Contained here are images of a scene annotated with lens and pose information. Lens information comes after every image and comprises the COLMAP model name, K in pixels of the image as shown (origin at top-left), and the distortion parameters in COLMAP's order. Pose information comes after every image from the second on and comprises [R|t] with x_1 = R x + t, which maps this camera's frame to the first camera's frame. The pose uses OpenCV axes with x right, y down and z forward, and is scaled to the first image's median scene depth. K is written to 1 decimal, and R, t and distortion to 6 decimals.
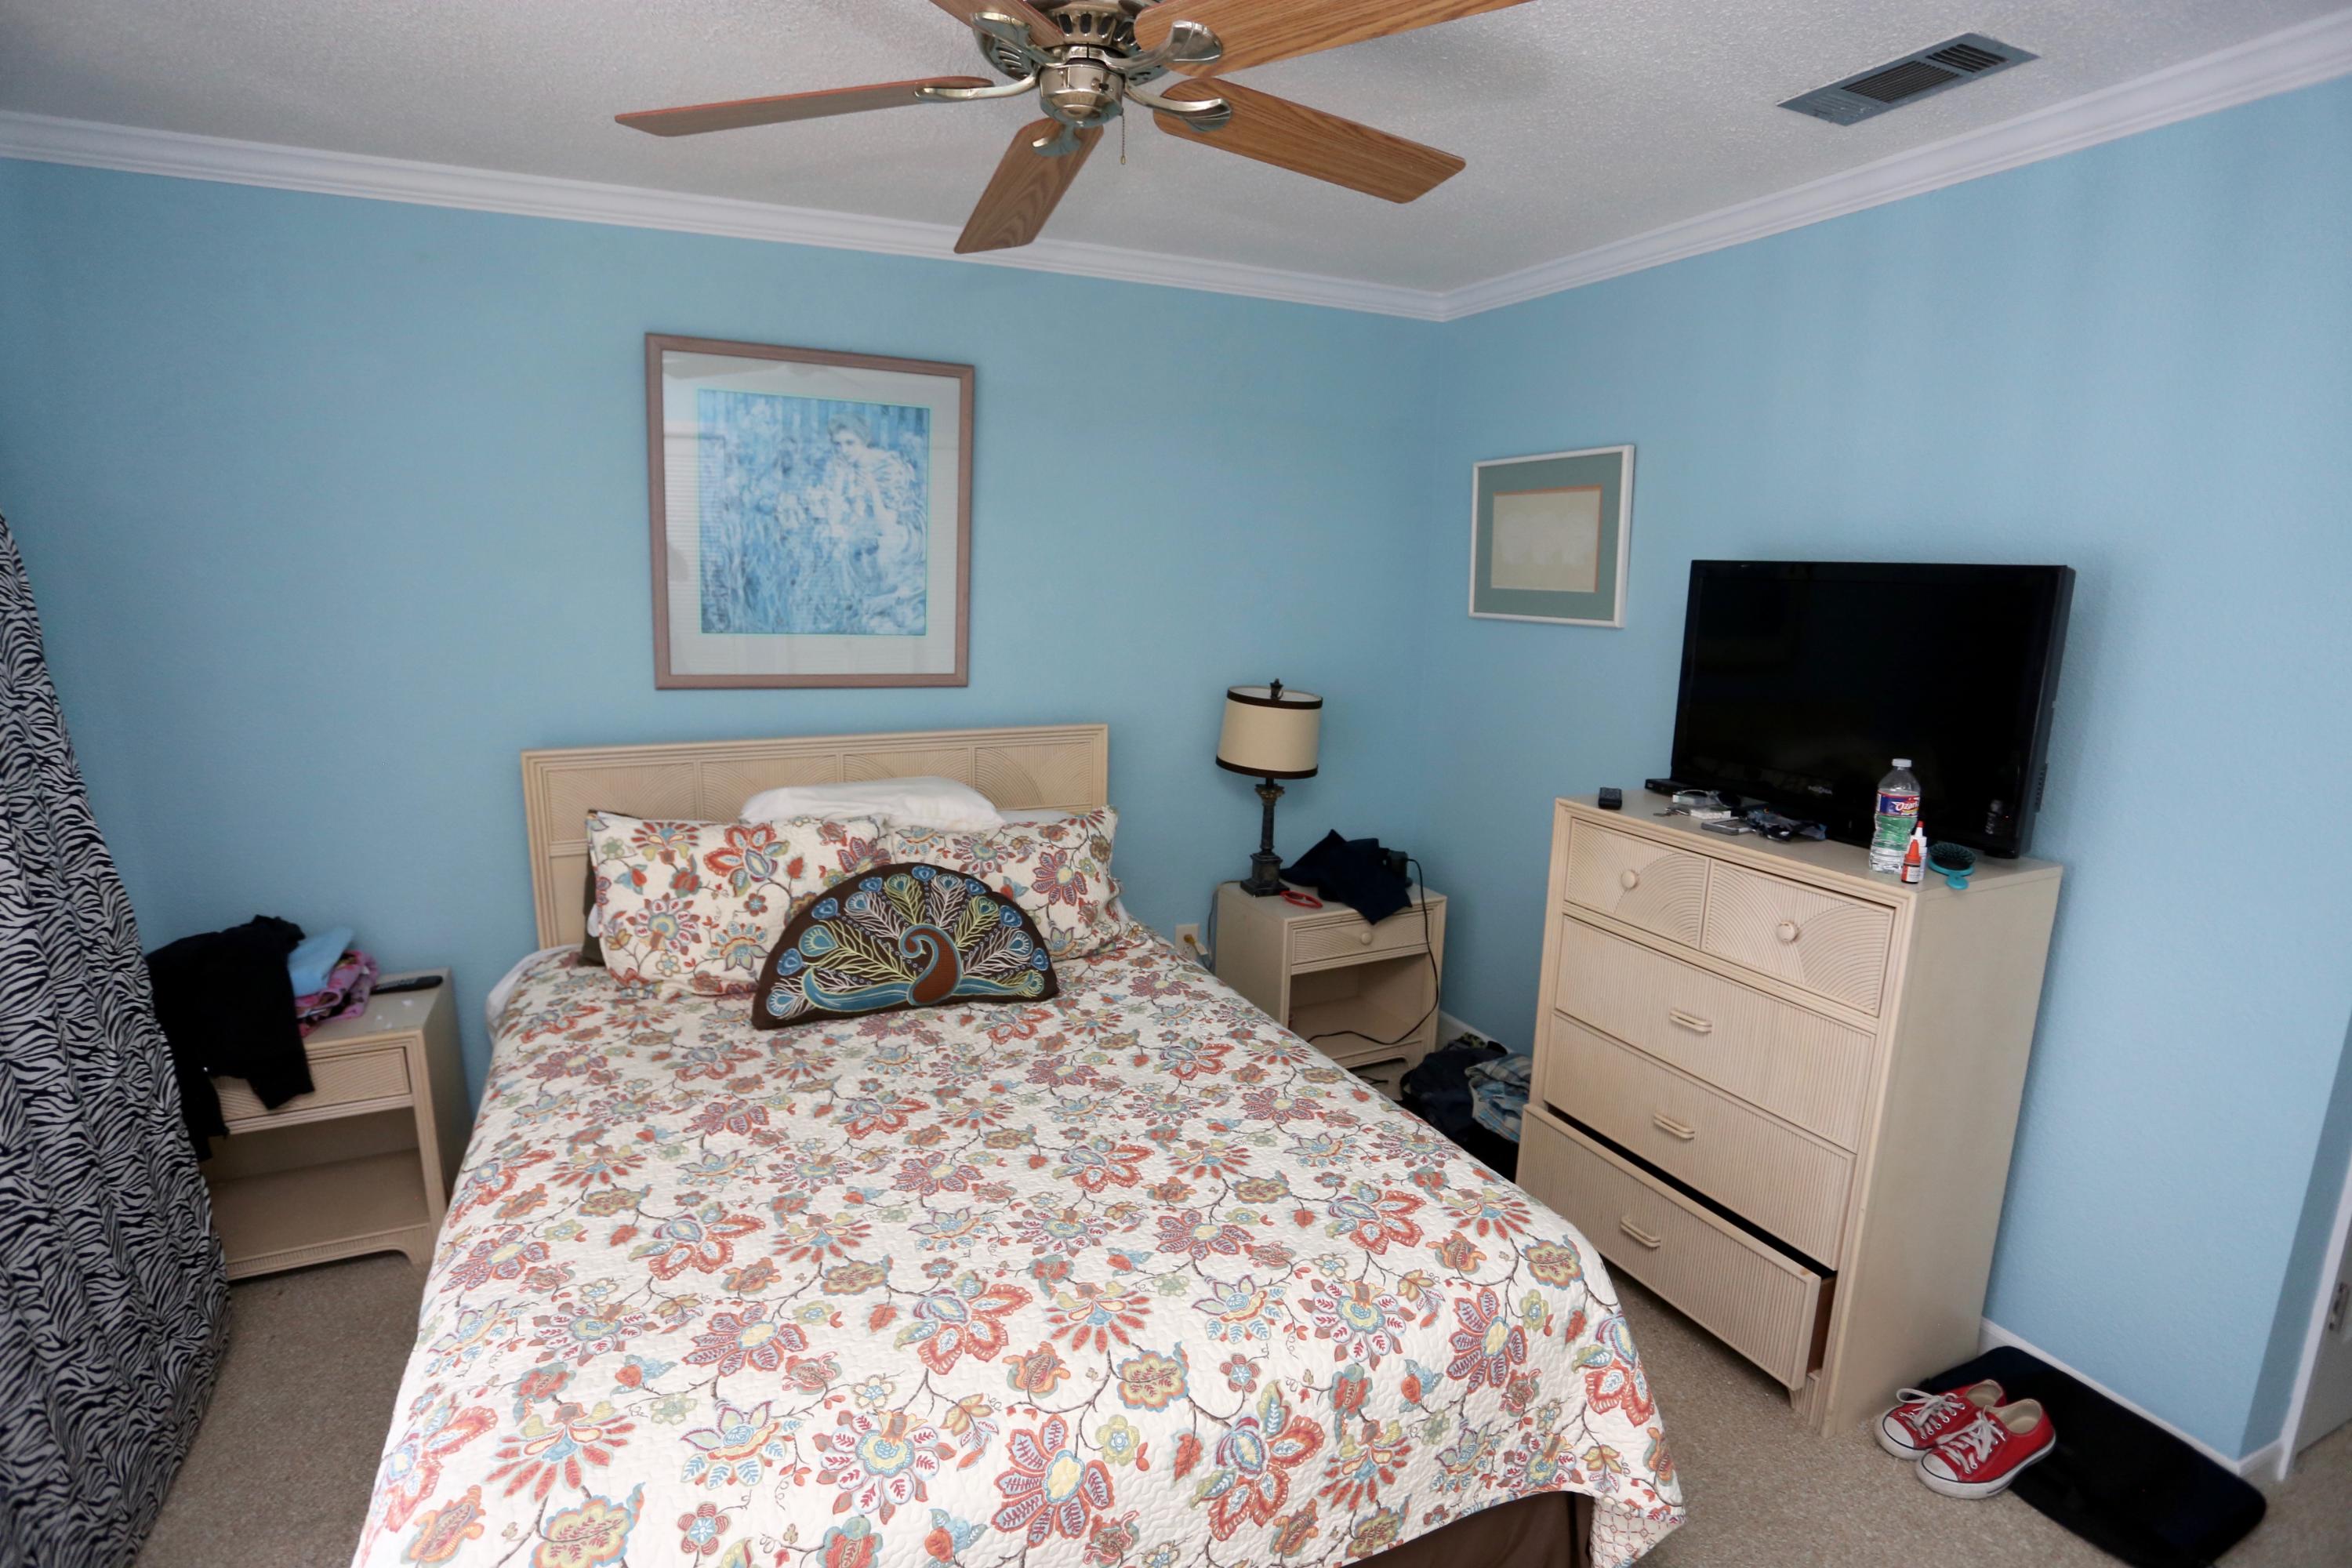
lens RADIAL K [[1147.2, 0, 1163.0], [0, 1147.2, 784.3], [0, 0, 1]] dist [-0.080361, 0.034791]
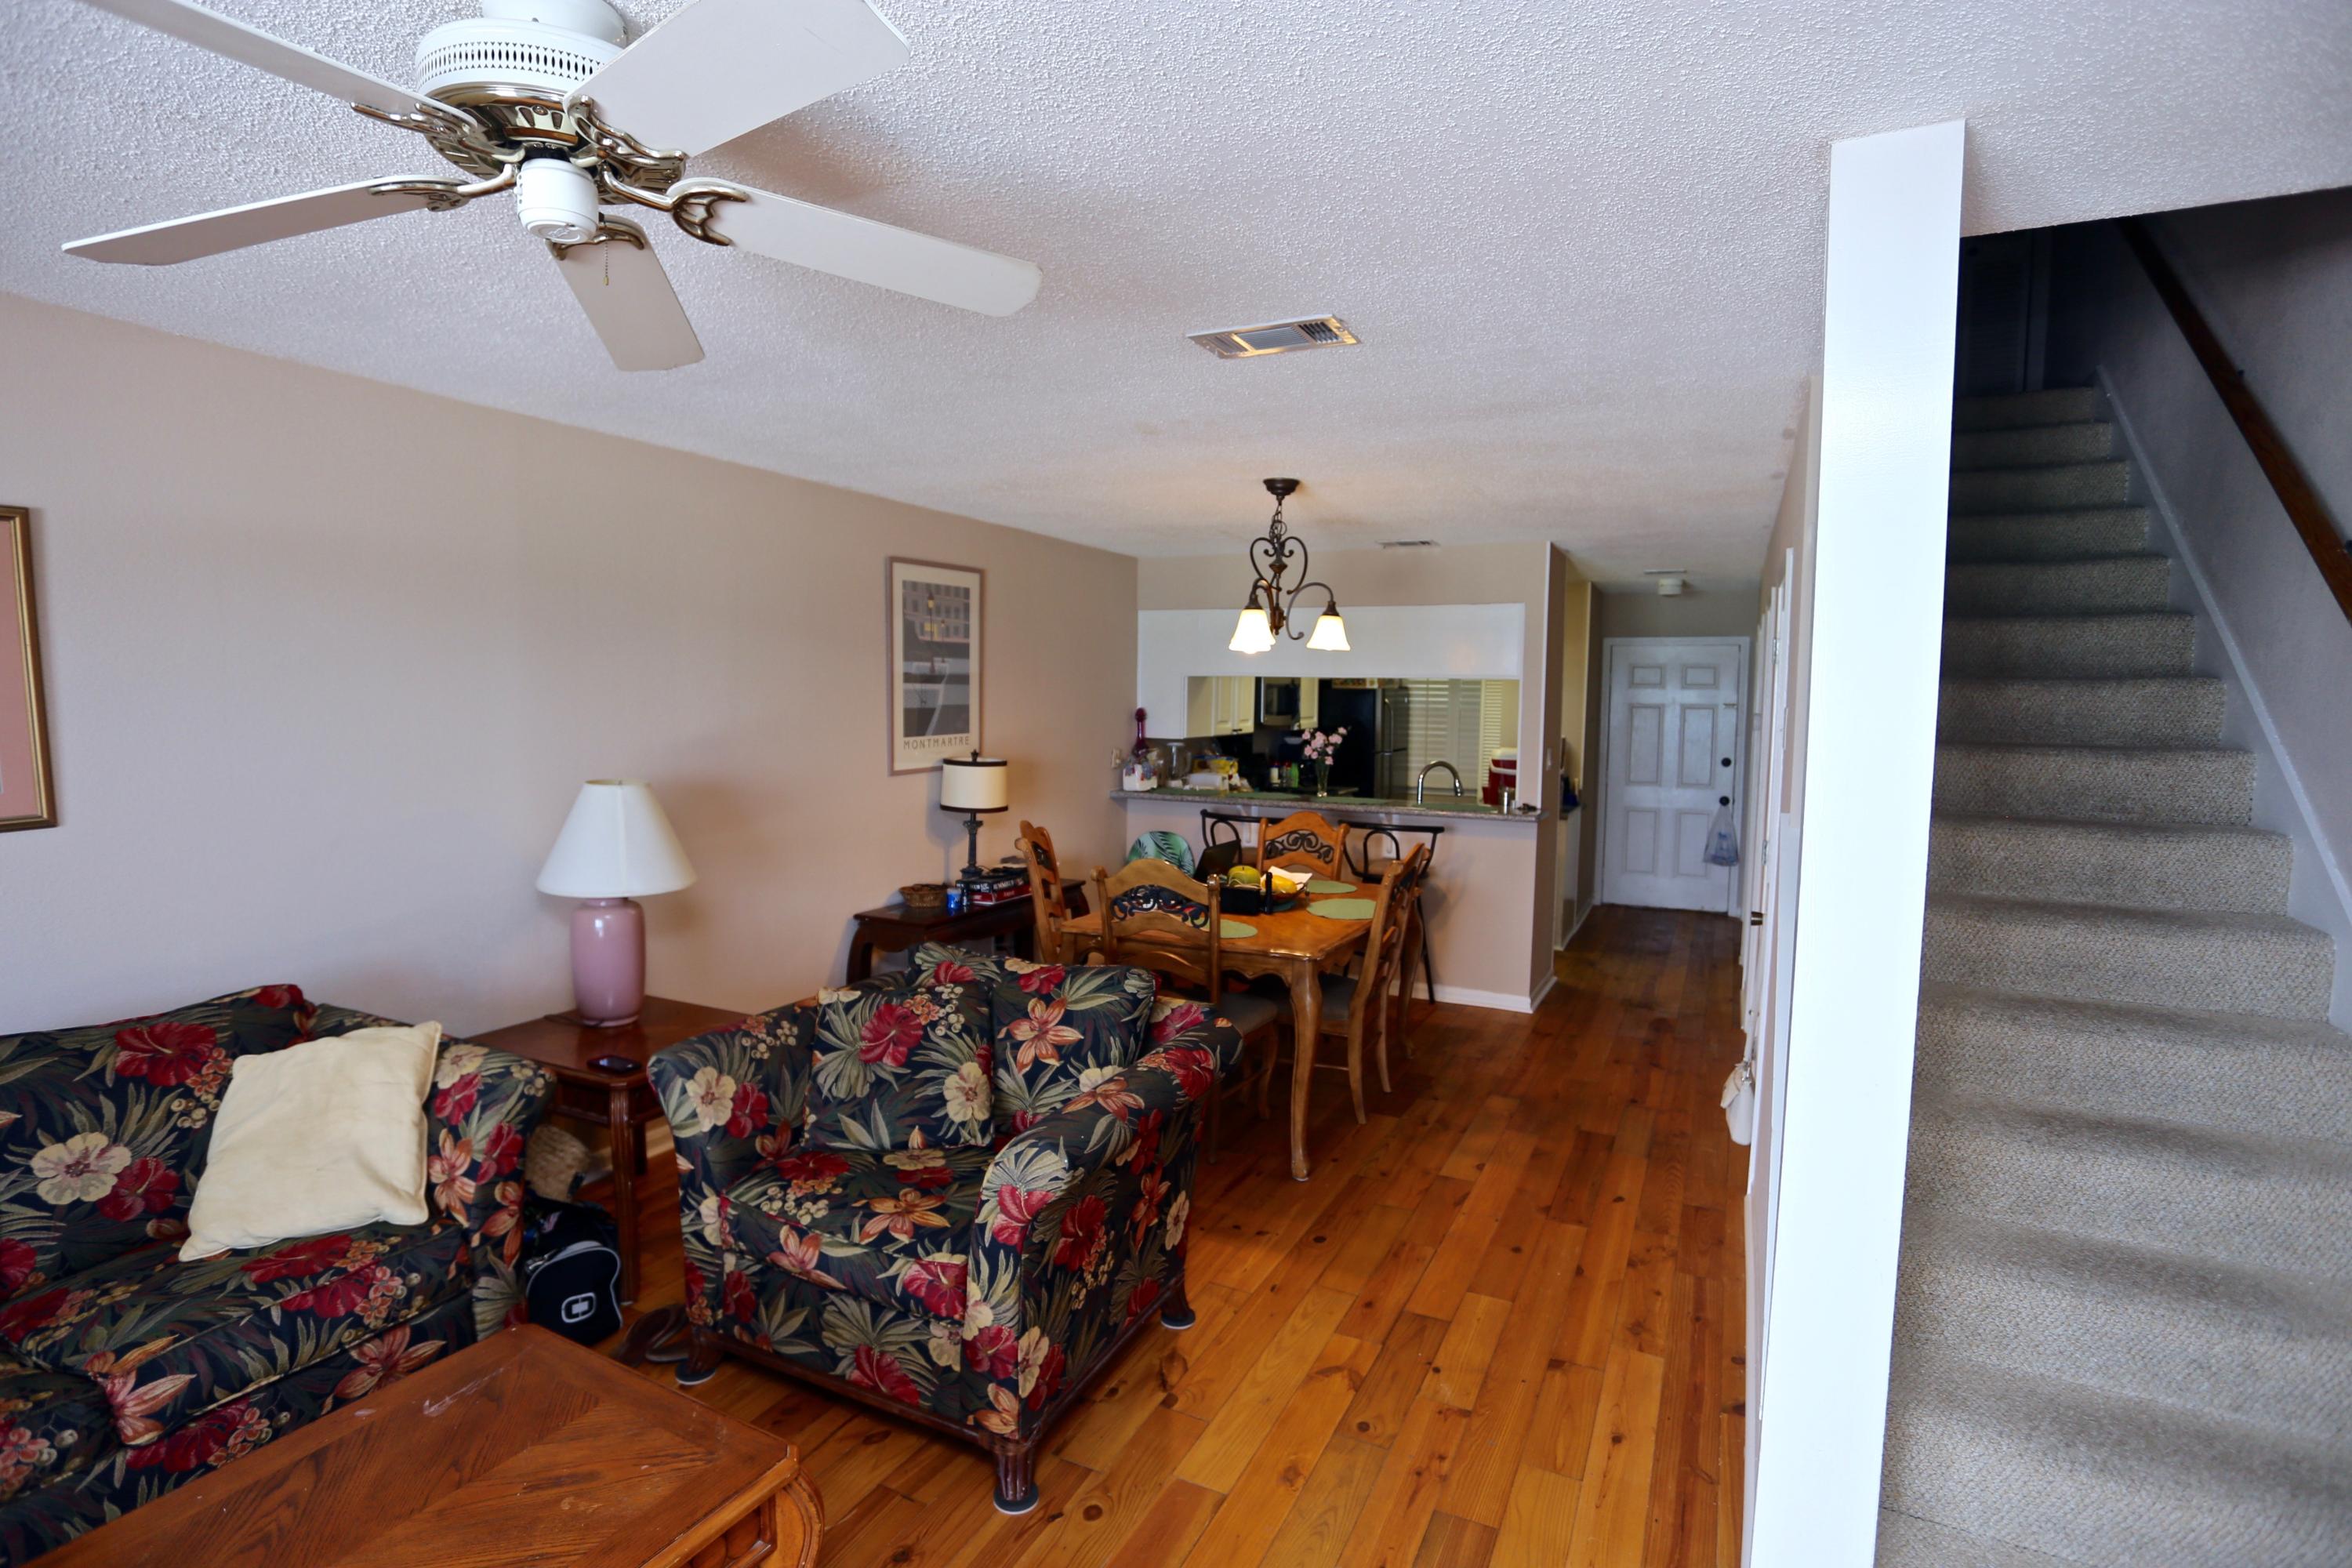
lens RADIAL K [[1140.1, 0, 1176.0], [0, 1140.1, 784.0], [0, 0, 1]] dist [-0.070284, 0.026960]
pose [[0.783349, -0.052728, 0.619341, -0.608698], [0.098470, 0.994340, -0.039892, 0.039256], [-0.613732, 0.092236, 0.784108, -0.310182]]
